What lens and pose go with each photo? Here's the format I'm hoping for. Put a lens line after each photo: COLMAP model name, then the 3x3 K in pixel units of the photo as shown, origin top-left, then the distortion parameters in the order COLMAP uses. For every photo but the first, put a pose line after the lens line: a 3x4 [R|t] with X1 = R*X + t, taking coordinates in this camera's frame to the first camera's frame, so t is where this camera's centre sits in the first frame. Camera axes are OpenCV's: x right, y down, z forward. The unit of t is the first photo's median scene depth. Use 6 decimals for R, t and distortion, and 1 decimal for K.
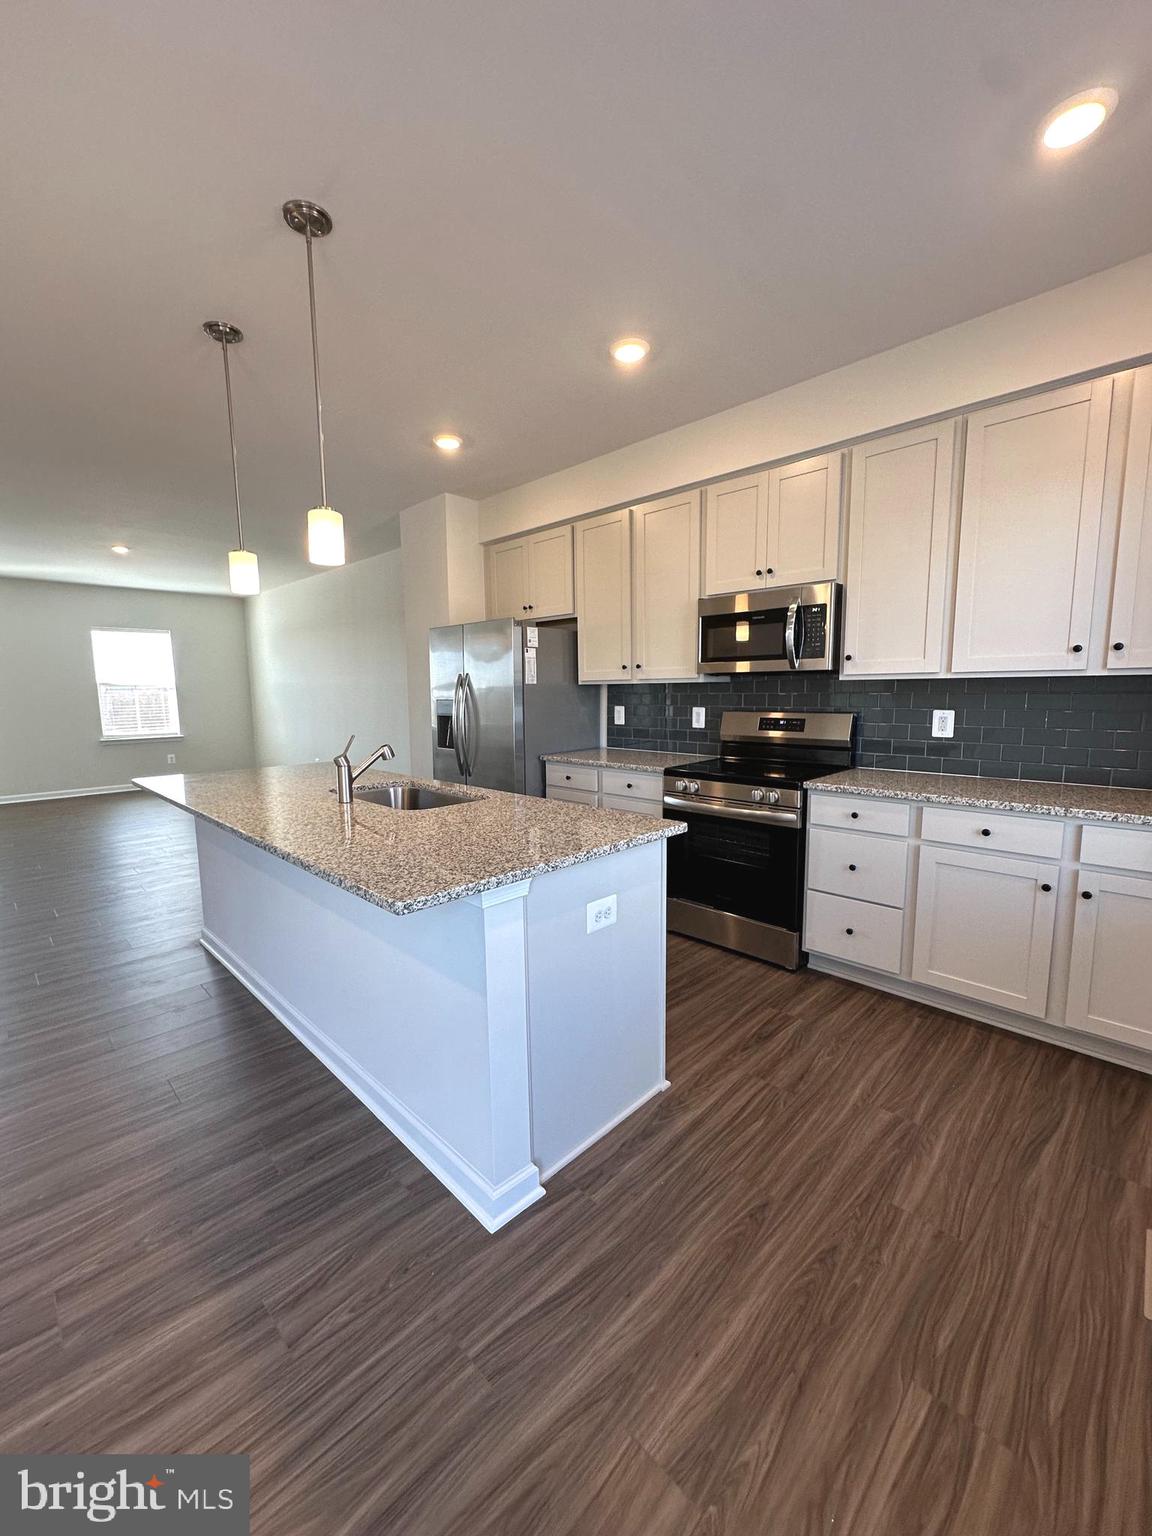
lens RADIAL K [[615.4, 0, 576.6], [0, 615.4, 767.1], [0, 0, 1]] dist [-0.003898, 0.001342]
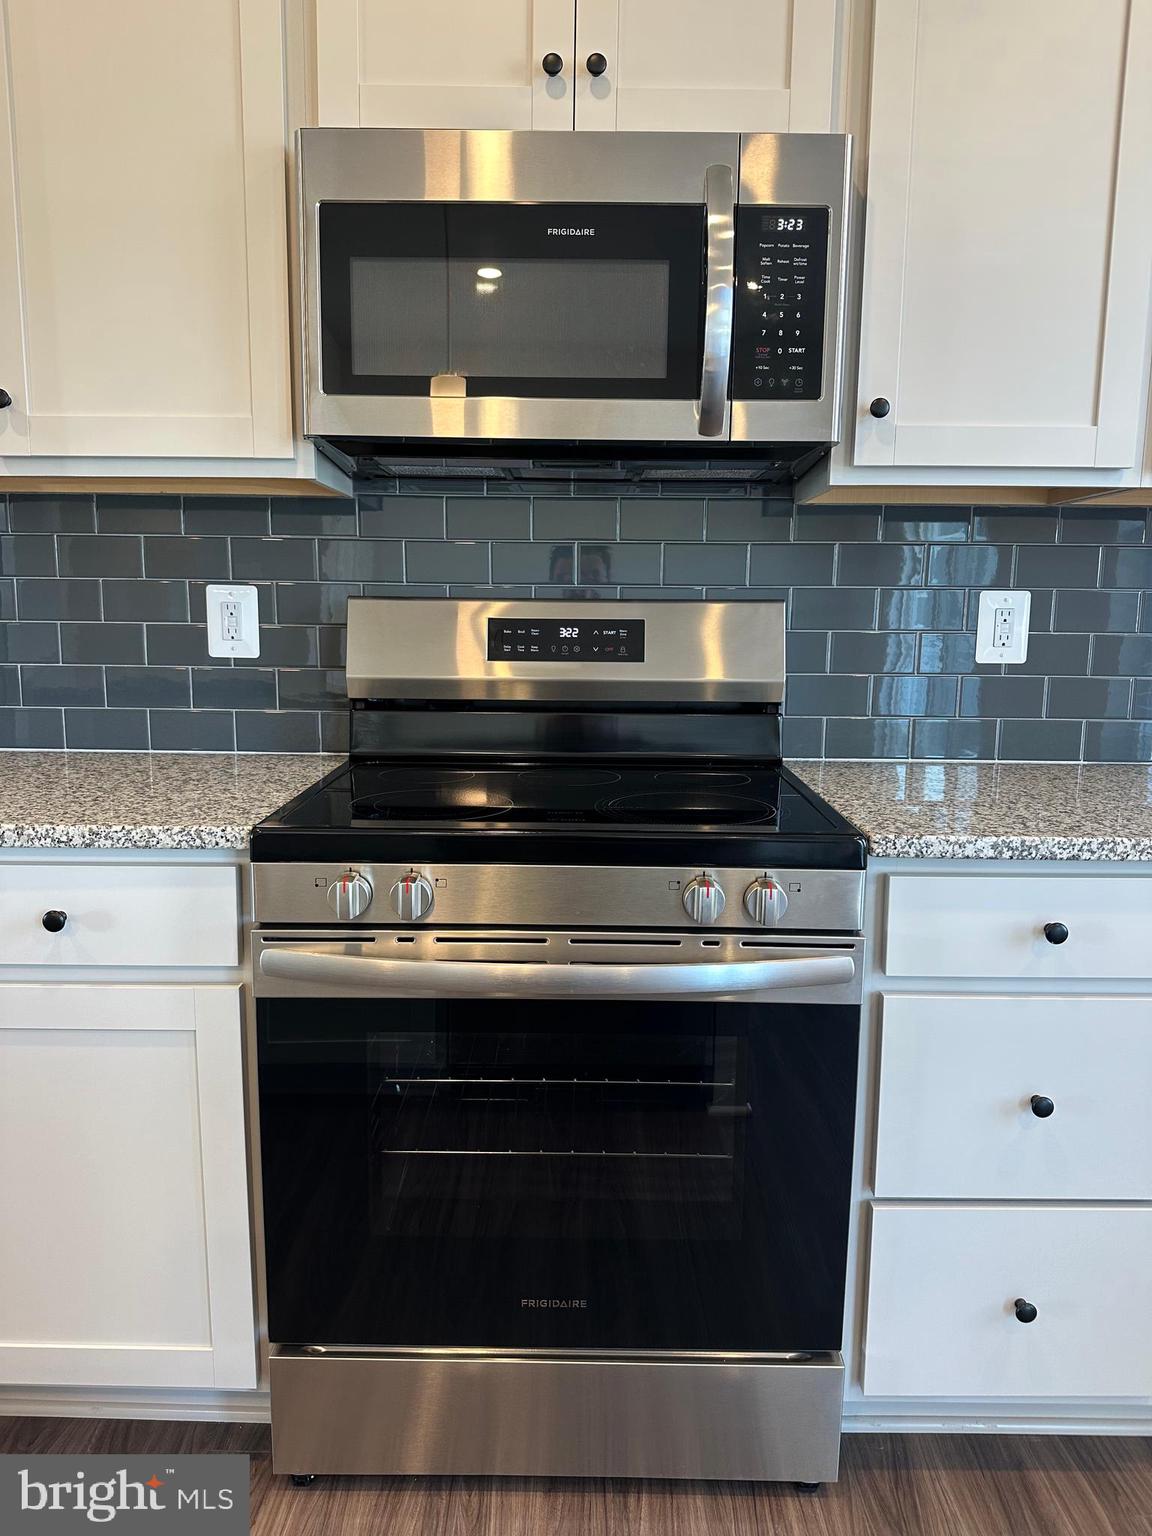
lens RADIAL K [[1077.1, 0, 565.4], [0, 1077.1, 768.3], [0, 0, 1]] dist [0.061648, -0.074363]
pose [[0.718173, -0.081803, 0.691039, -0.057931], [0.066784, 0.996585, 0.048566, -0.036915], [-0.692652, 0.011272, 0.721184, 0.725724]]
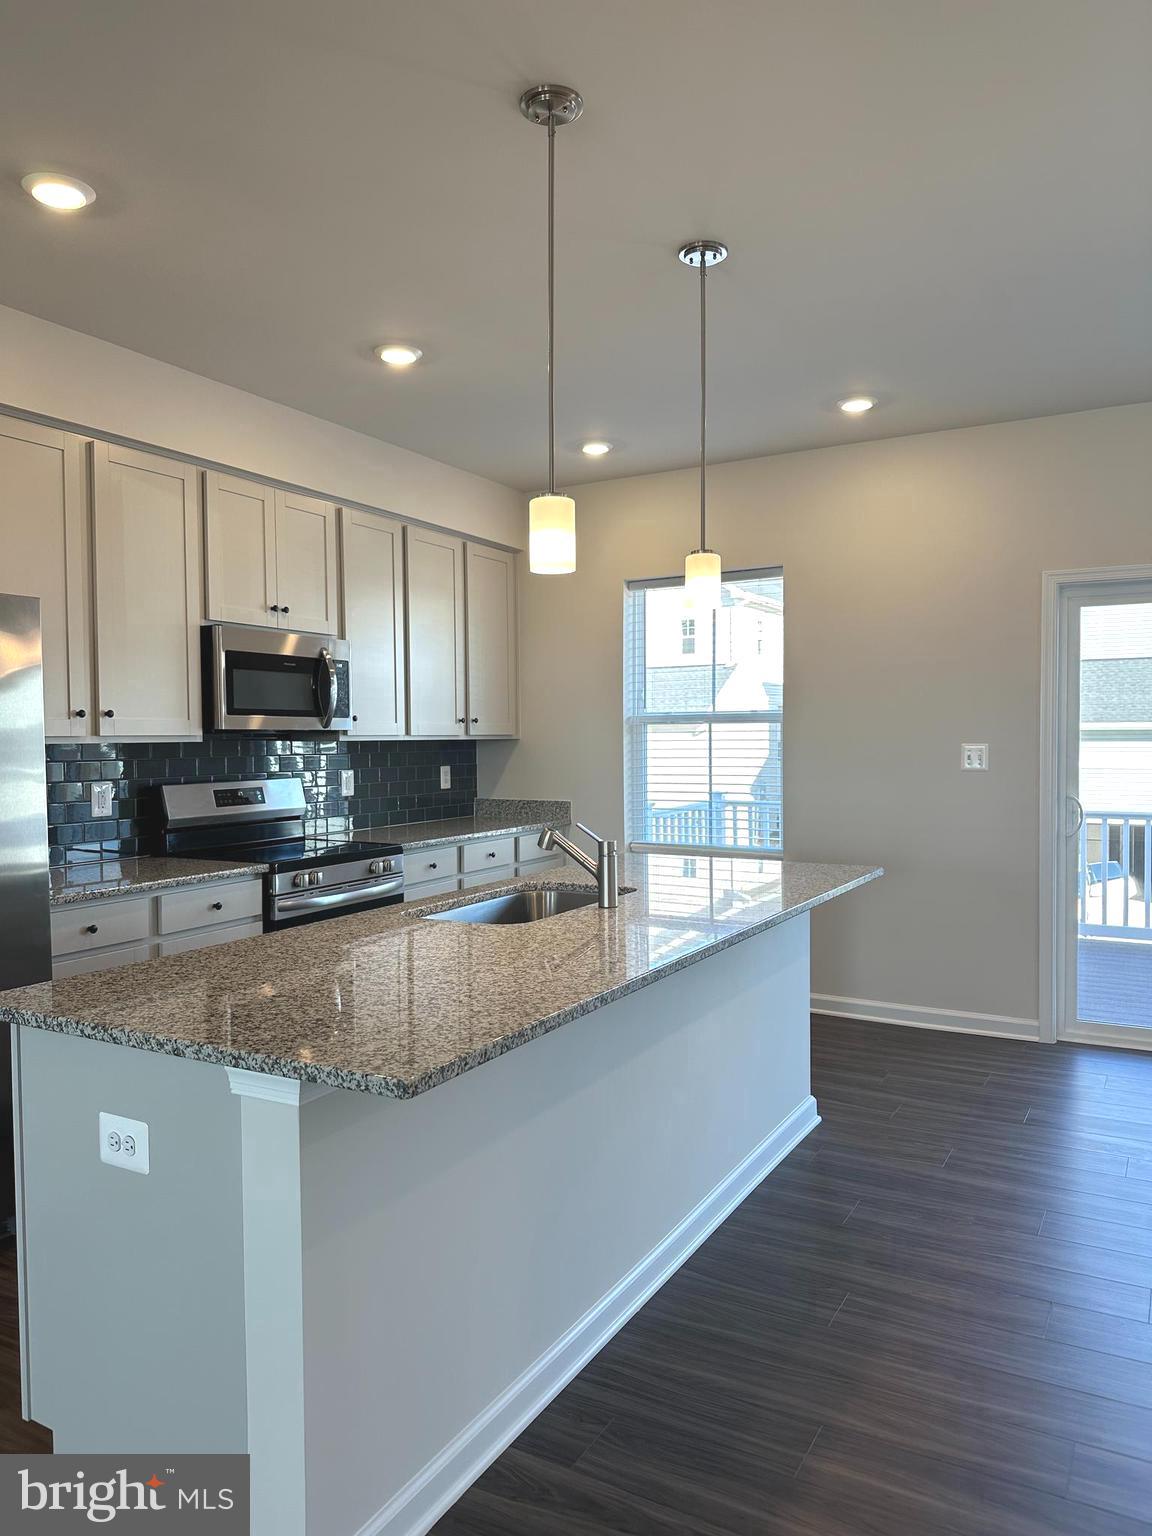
lens RADIAL K [[1077.1, 0, 579.2], [0, 1077.1, 761.0], [0, 0, 1]] dist [0.061648, -0.074363]
pose [[-0.262987, -0.008391, 0.964763, -1.305879], [0.133691, 0.989998, 0.045054, -0.141294], [-0.955492, 0.140828, -0.259235, 1.119430]]
